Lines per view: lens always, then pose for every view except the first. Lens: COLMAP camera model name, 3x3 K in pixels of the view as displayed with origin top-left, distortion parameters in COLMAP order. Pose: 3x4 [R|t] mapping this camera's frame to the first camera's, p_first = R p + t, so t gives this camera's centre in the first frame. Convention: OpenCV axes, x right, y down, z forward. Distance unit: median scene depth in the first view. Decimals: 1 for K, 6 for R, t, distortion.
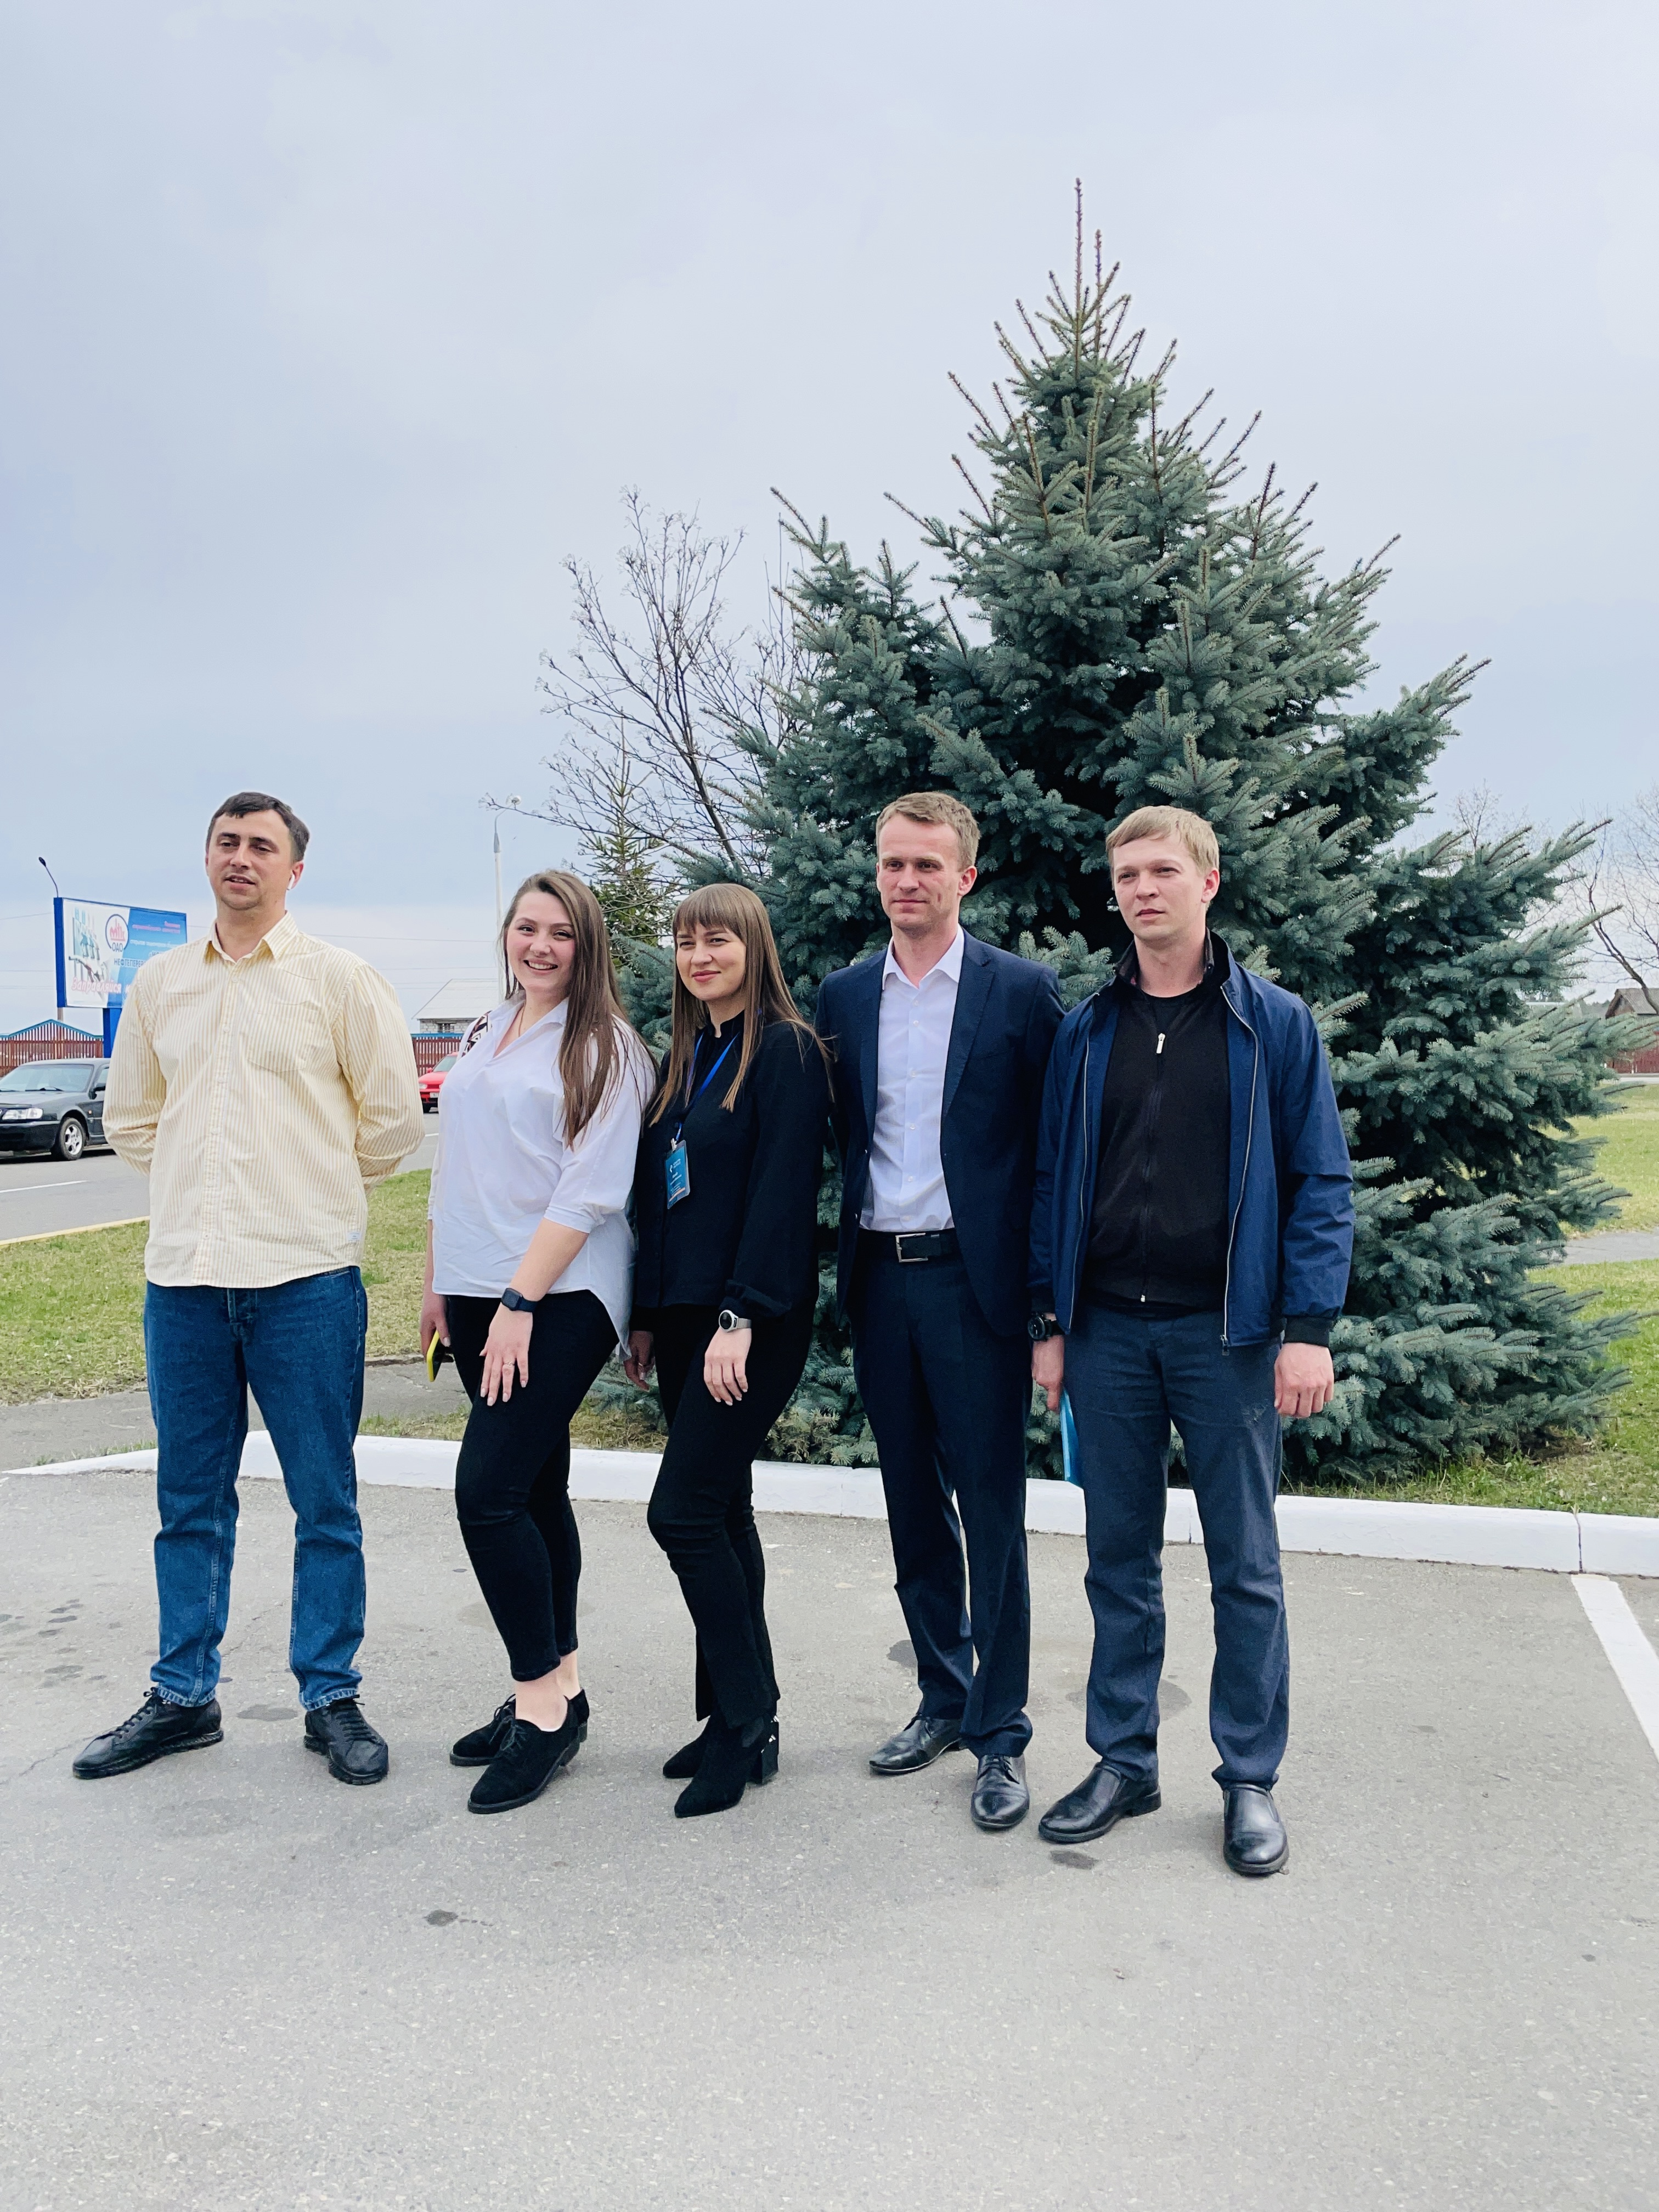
lens RADIAL K [[1741.4, 0, 829.5], [0, 1741.4, 1106.0], [0, 0, 1]] dist [0.147991, -0.261042]
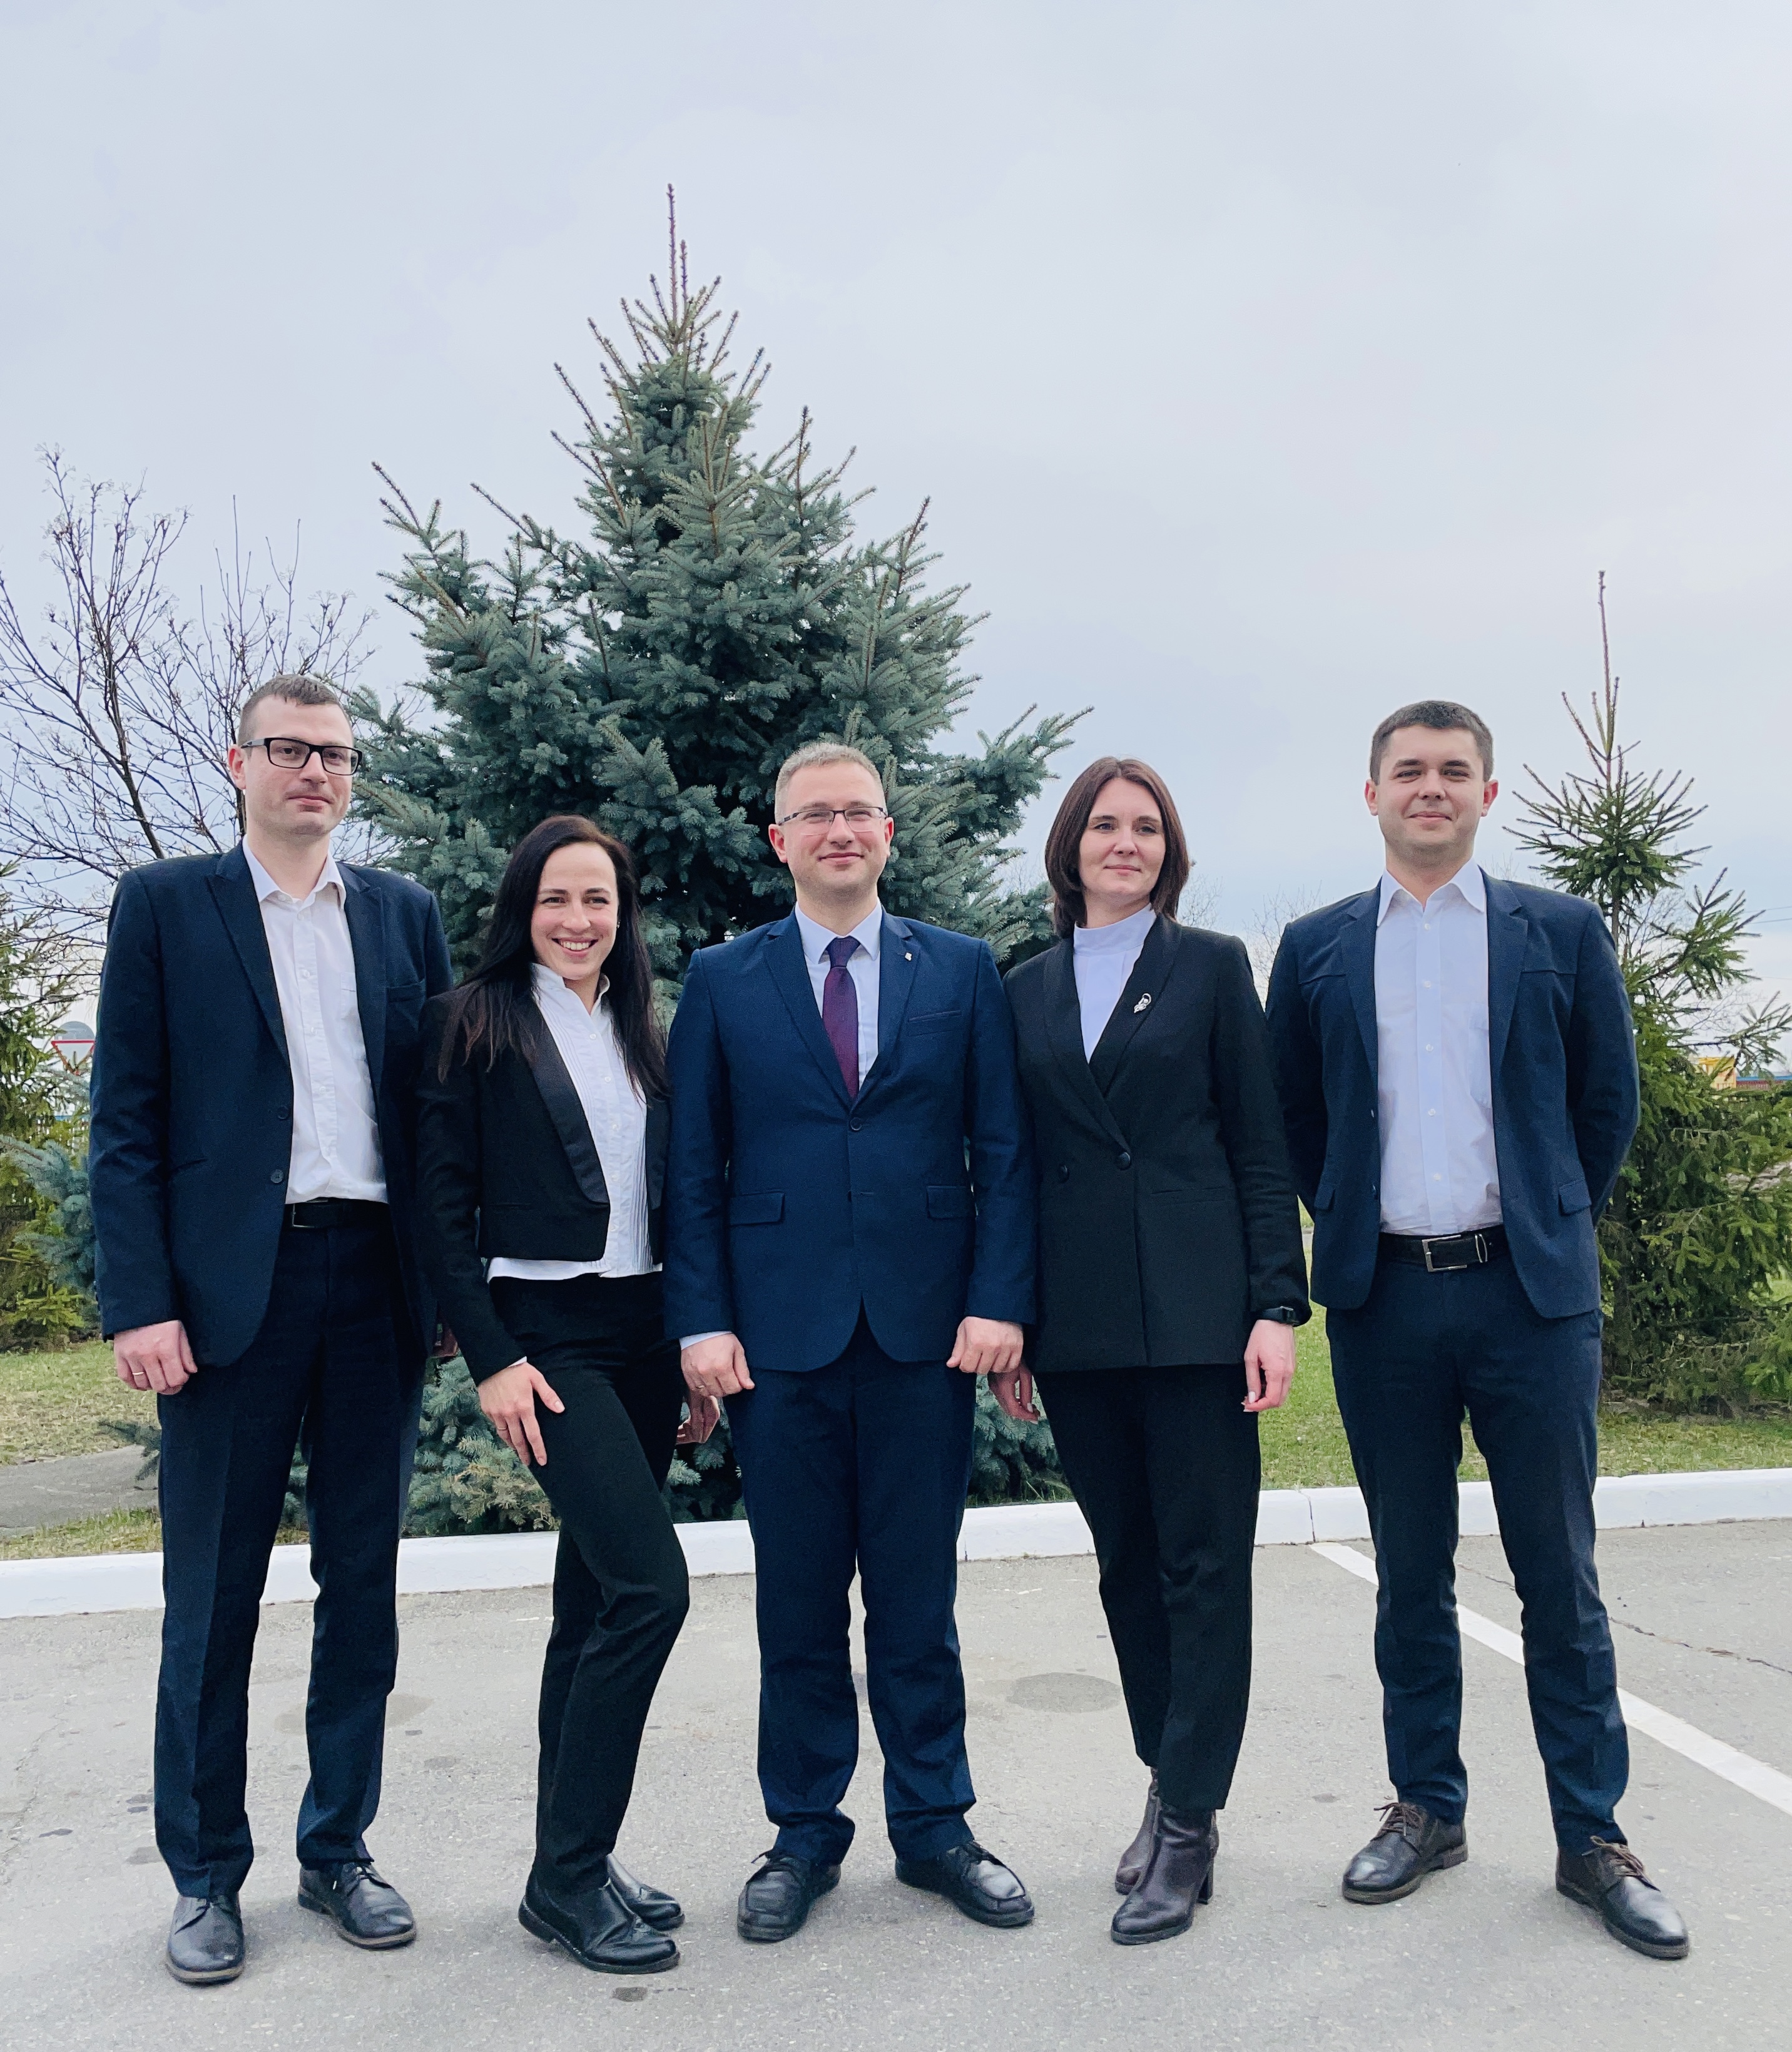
lens RADIAL K [[1794.3, 0, 896.0], [0, 1794.3, 1121.0], [0, 0, 1]] dist [0.059779, -0.009352]
pose [[0.932425, -0.018725, 0.360877, -0.143541], [0.024033, 0.999659, -0.010227, 0.003235], [-0.360562, 0.018209, 0.932557, 0.049735]]
